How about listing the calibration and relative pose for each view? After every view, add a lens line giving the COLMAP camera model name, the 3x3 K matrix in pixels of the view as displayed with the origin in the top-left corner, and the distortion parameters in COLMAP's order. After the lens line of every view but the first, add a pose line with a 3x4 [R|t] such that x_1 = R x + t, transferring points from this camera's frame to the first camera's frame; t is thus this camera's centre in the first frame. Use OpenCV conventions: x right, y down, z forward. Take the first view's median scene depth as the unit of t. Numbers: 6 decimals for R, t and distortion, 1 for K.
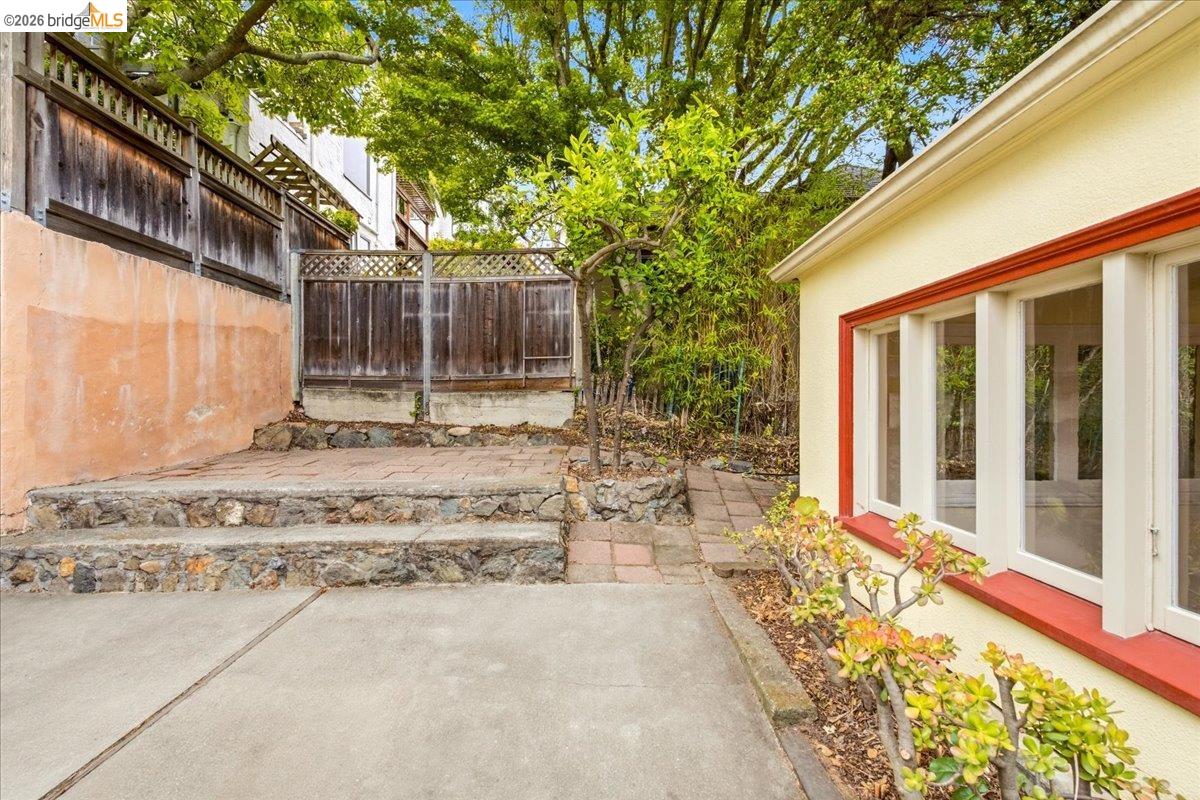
lens RADIAL K [[533.7, 0, 603.4], [0, 533.7, 401.7], [0, 0, 1]] dist [-0.005364, -0.000929]
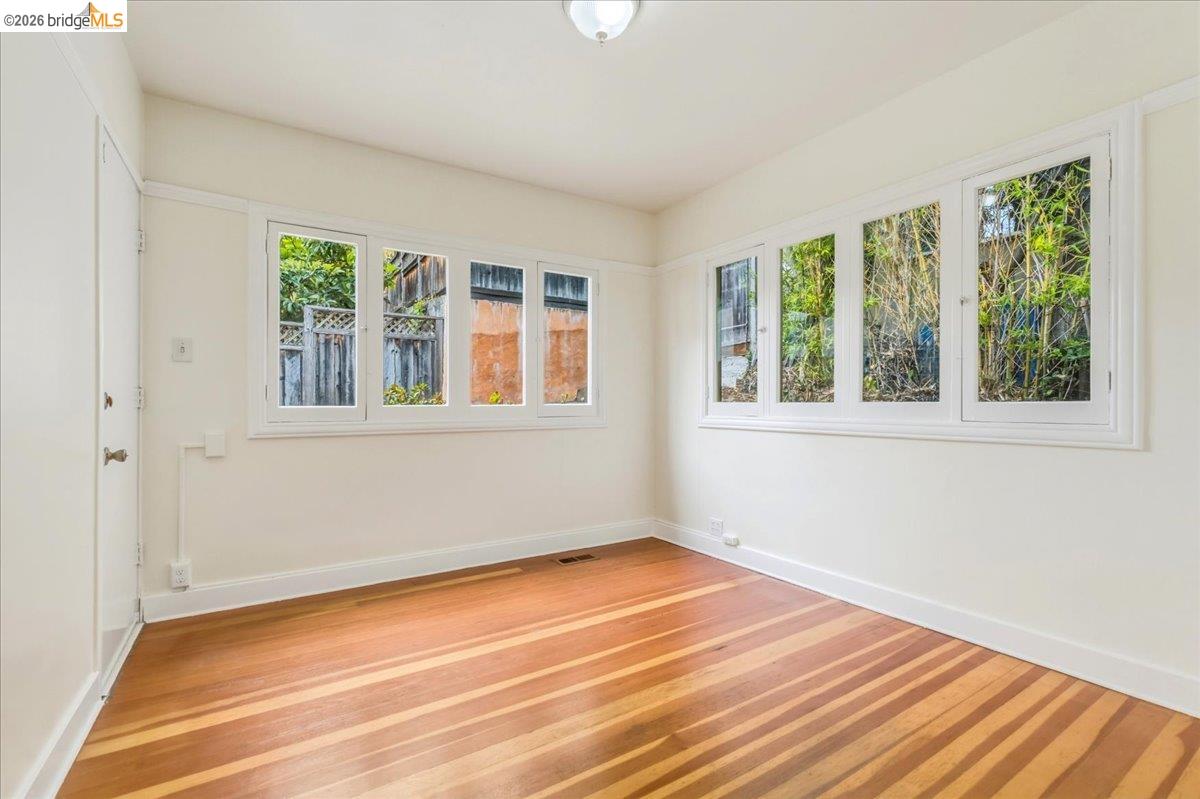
lens RADIAL K [[533.7, 0, 601.3], [0, 533.7, 401.1], [0, 0, 1]] dist [-0.005364, -0.000929]
pose [[0.522669, -0.002037, -0.852534, 1.162205], [0.001677, 0.999998, -0.001361, 0.125622], [0.852534, -0.000718, 0.522671, 0.225327]]
